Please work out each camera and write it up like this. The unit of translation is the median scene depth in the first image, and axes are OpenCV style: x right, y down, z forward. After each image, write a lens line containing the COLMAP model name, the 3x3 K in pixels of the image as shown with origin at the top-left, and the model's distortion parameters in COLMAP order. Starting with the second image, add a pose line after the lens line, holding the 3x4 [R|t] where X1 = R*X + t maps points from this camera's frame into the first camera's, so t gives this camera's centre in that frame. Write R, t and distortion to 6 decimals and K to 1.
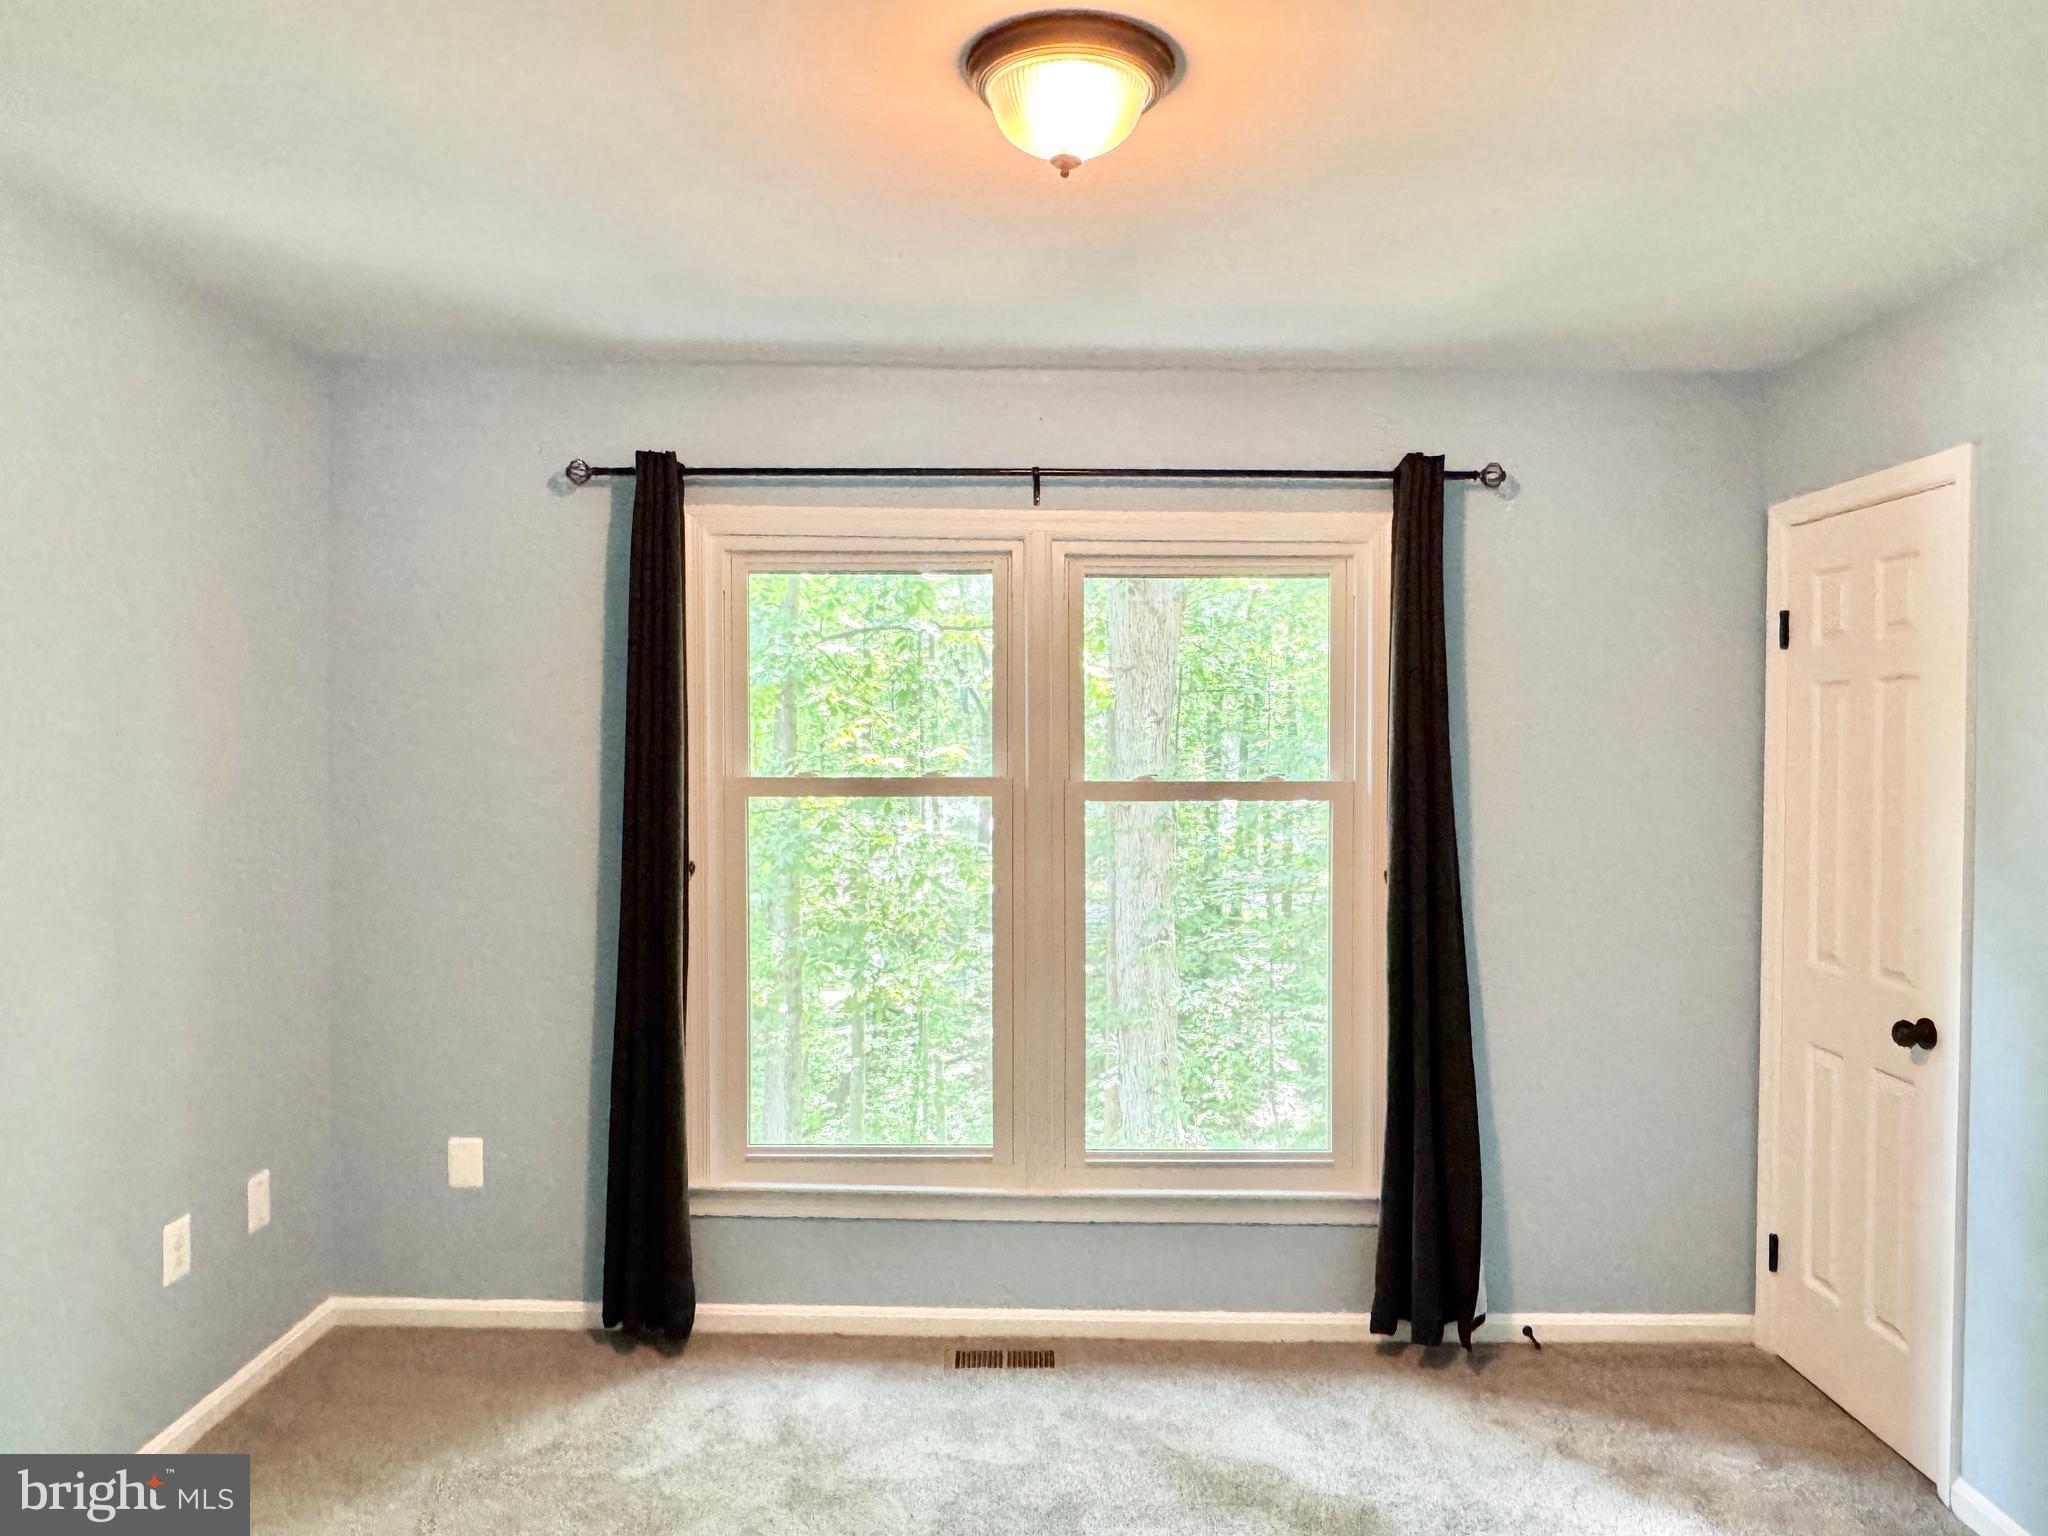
lens RADIAL K [[1380.6, 0, 1020.4], [0, 1380.6, 774.7], [0, 0, 1]] dist [-0.006405, 0.000896]
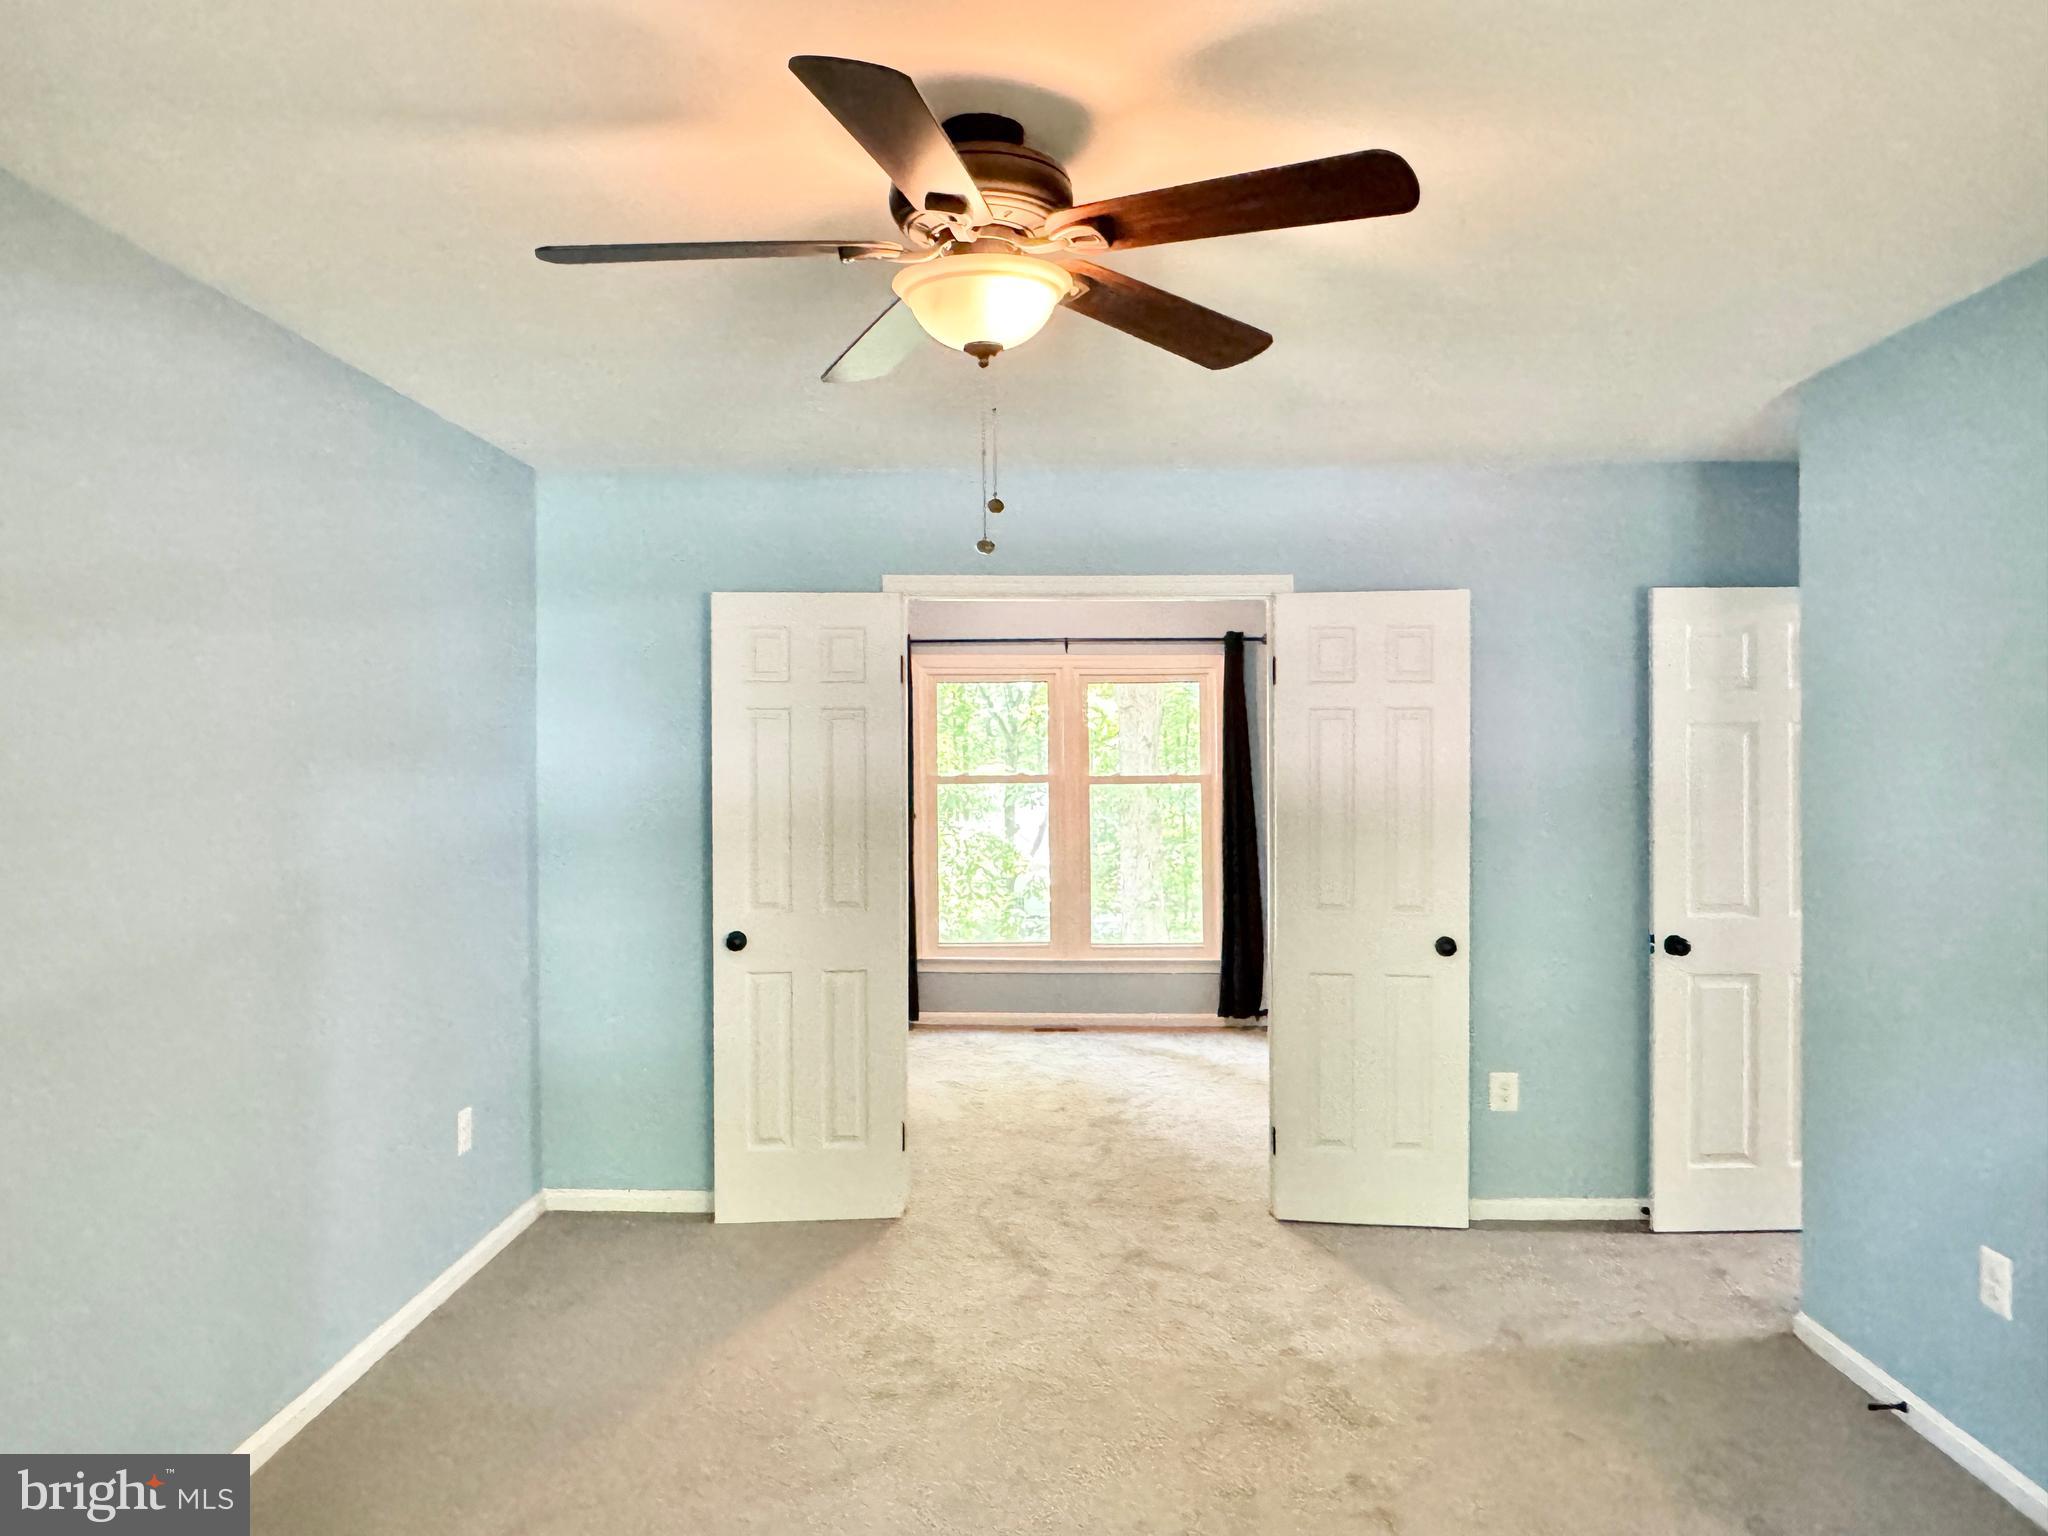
lens RADIAL K [[1380.6, 0, 1020.4], [0, 1380.6, 774.7], [0, 0, 1]] dist [-0.006405, 0.000896]
pose [[0.999084, -0.009753, -0.041661, 0.028109], [0.009285, 0.999892, -0.011402, 0.026683], [0.041768, 0.011005, 0.999067, -1.241905]]
